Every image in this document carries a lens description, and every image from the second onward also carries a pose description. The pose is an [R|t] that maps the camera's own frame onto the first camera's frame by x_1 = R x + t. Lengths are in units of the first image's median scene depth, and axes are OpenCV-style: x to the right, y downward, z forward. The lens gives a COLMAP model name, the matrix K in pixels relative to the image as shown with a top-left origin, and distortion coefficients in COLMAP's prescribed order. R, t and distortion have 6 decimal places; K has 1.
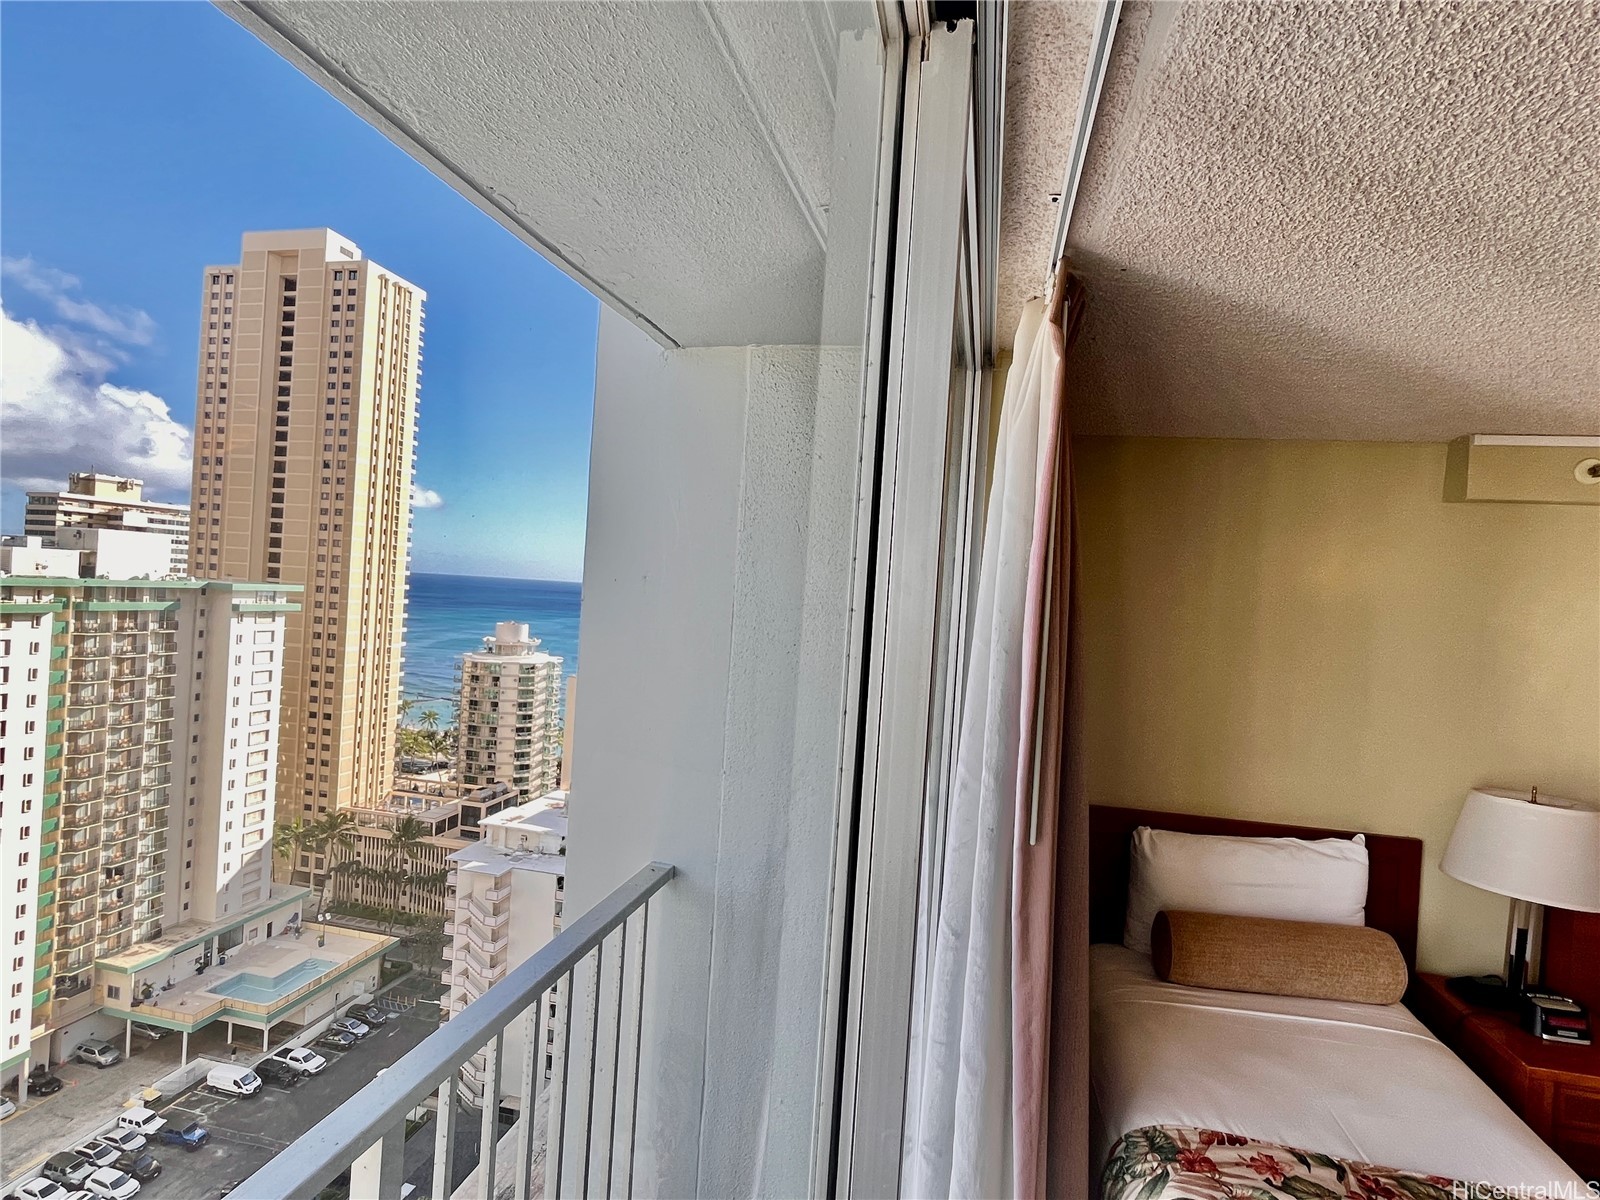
lens RADIAL K [[810.6, 0, 795.5], [0, 810.6, 600.5], [0, 0, 1]] dist [-0.001297, 0.000307]
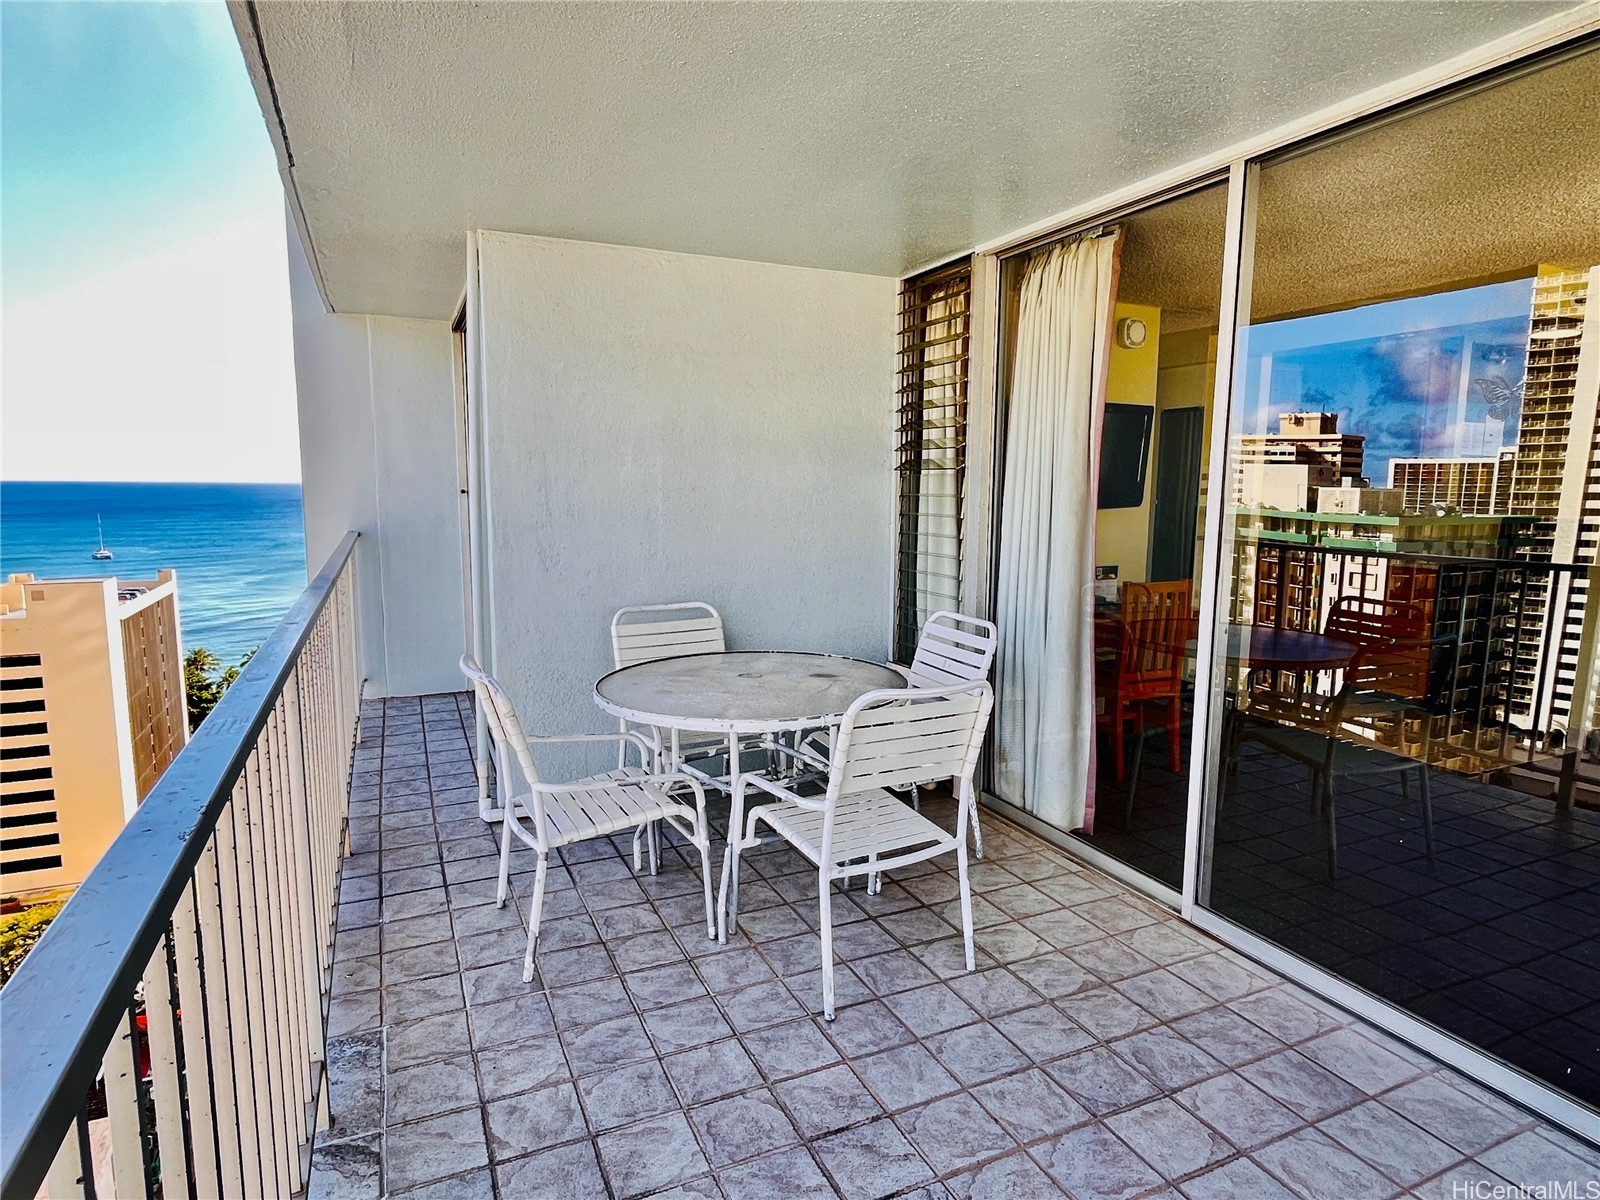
lens RADIAL K [[911.4, 0, 801.2], [0, 911.4, 603.5], [0, 0, 1]] dist [-0.009748, 0.001854]
pose [[-0.792800, 0.014521, -0.609309, 0.433714], [-0.064381, 0.992128, 0.107413, 0.007266], [0.606072, 0.124384, -0.785624, 1.664401]]
